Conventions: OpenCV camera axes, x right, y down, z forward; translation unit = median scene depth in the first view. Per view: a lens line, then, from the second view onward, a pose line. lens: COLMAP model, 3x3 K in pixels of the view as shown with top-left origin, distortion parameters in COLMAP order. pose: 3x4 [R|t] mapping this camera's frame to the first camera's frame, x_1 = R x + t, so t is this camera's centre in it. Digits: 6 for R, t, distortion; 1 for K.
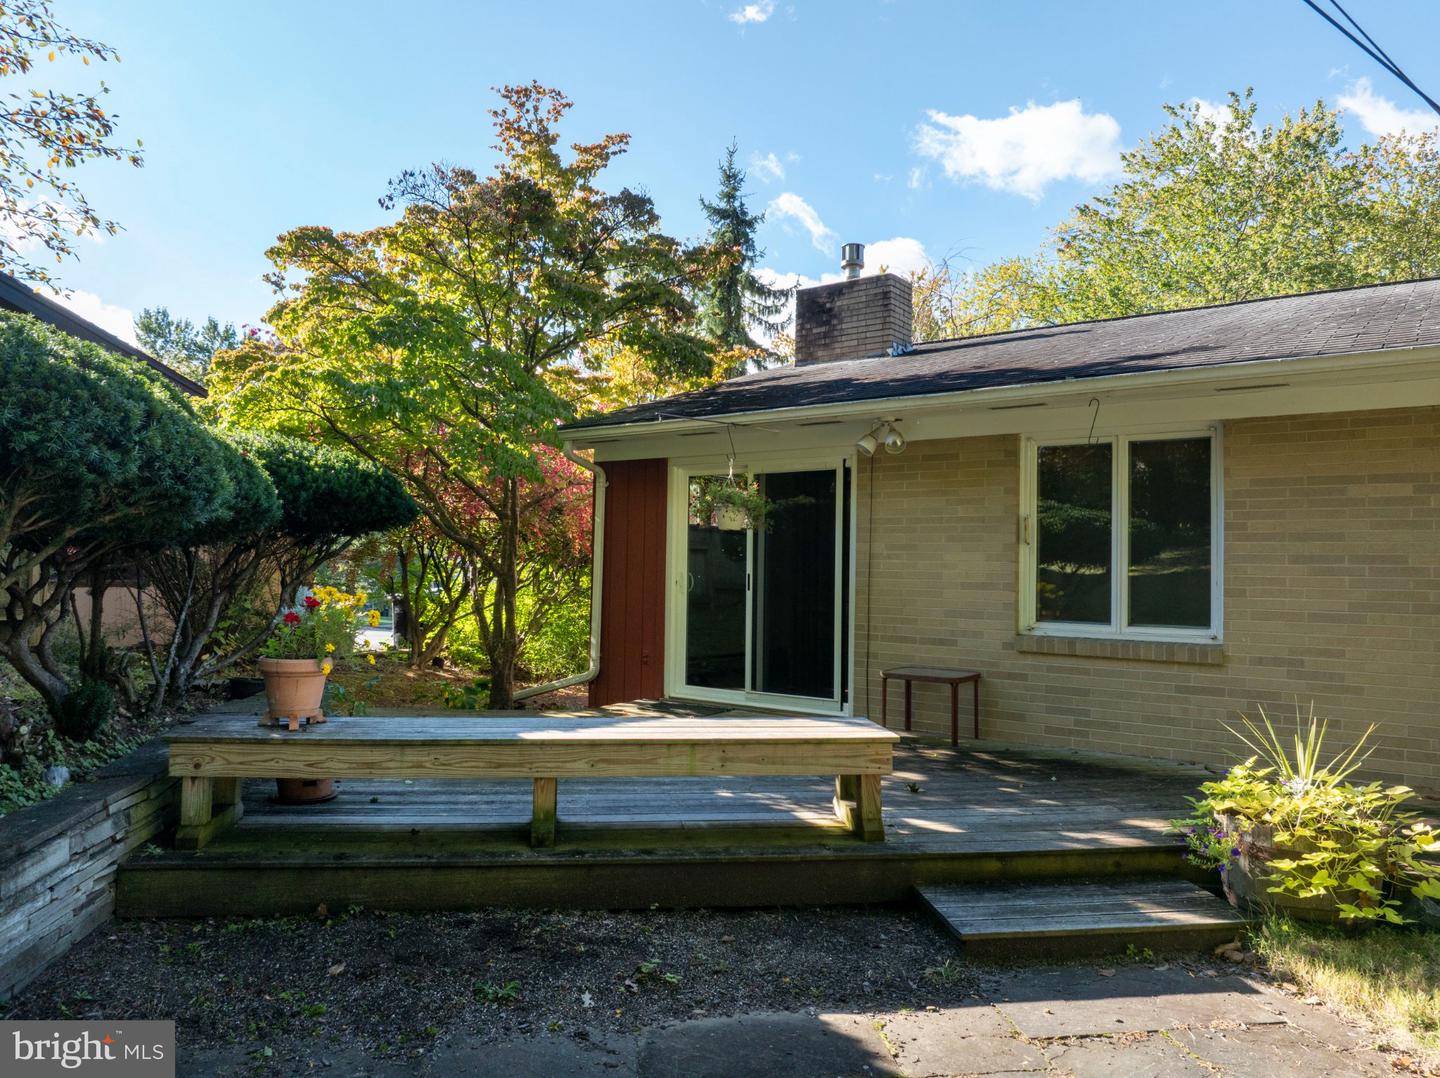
lens RADIAL K [[1008.2, 0, 720.0], [0, 1008.2, 539.0], [0, 0, 1]] dist [-0.034318, -0.001877]
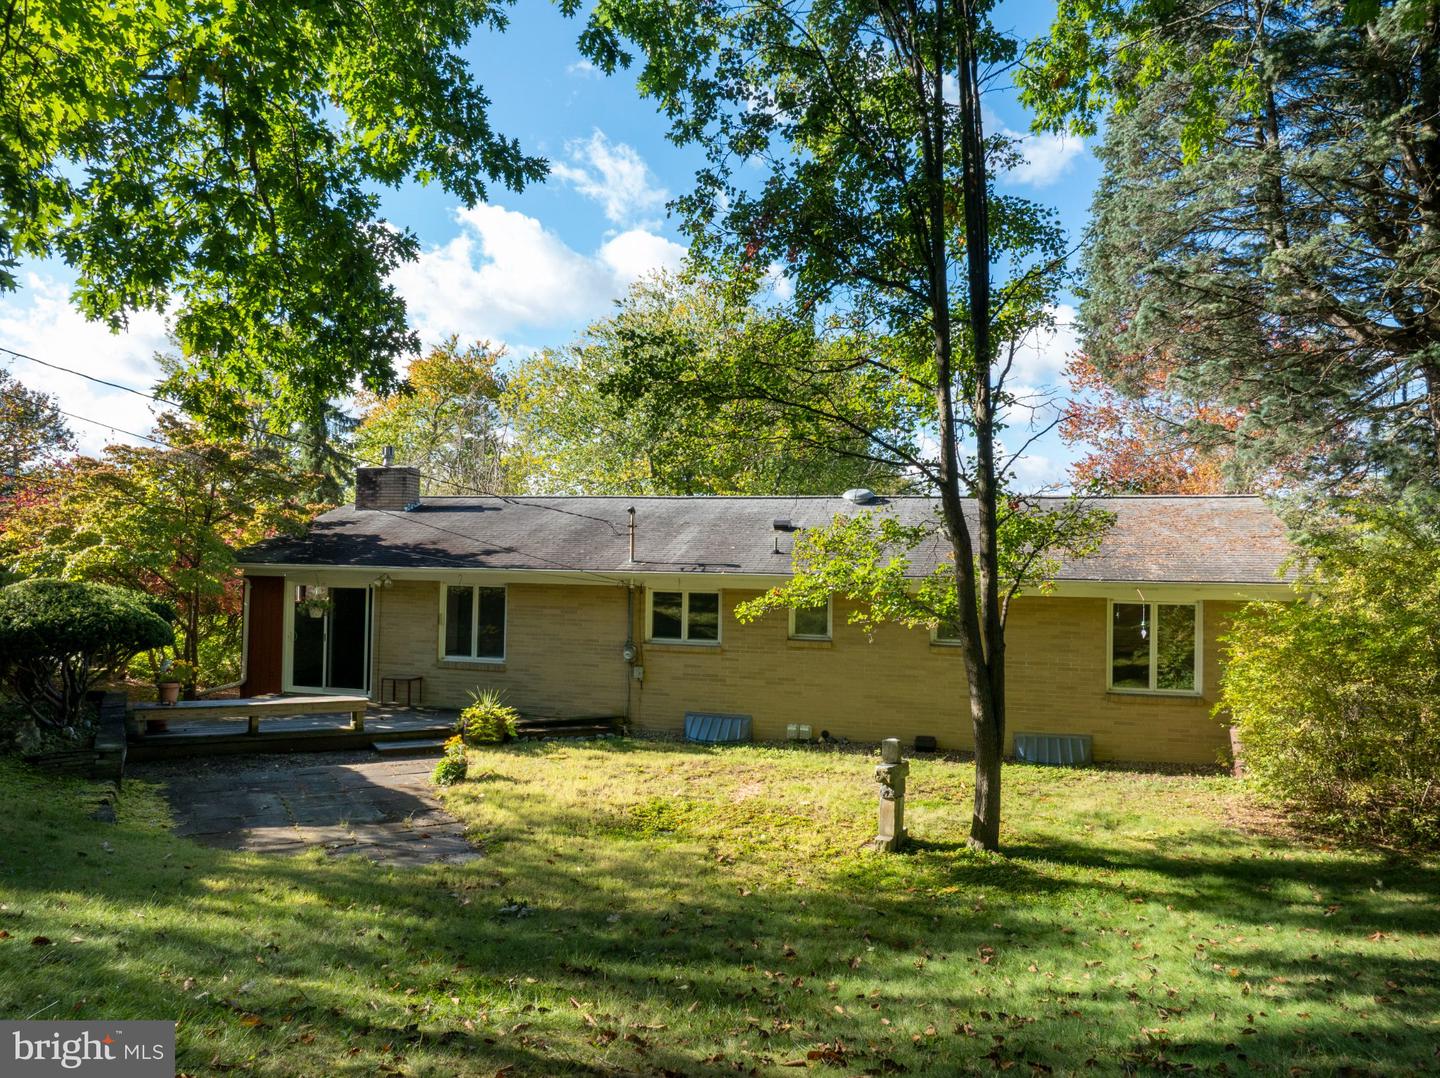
lens RADIAL K [[1008.2, 0, 720.0], [0, 1008.2, 539.0], [0, 0, 1]] dist [-0.034318, -0.001877]
pose [[0.924352, 0.010410, 0.381398, -0.012080], [-0.014959, 0.999848, 0.008967, -0.221084], [-0.381247, -0.013994, 0.924367, -1.449754]]
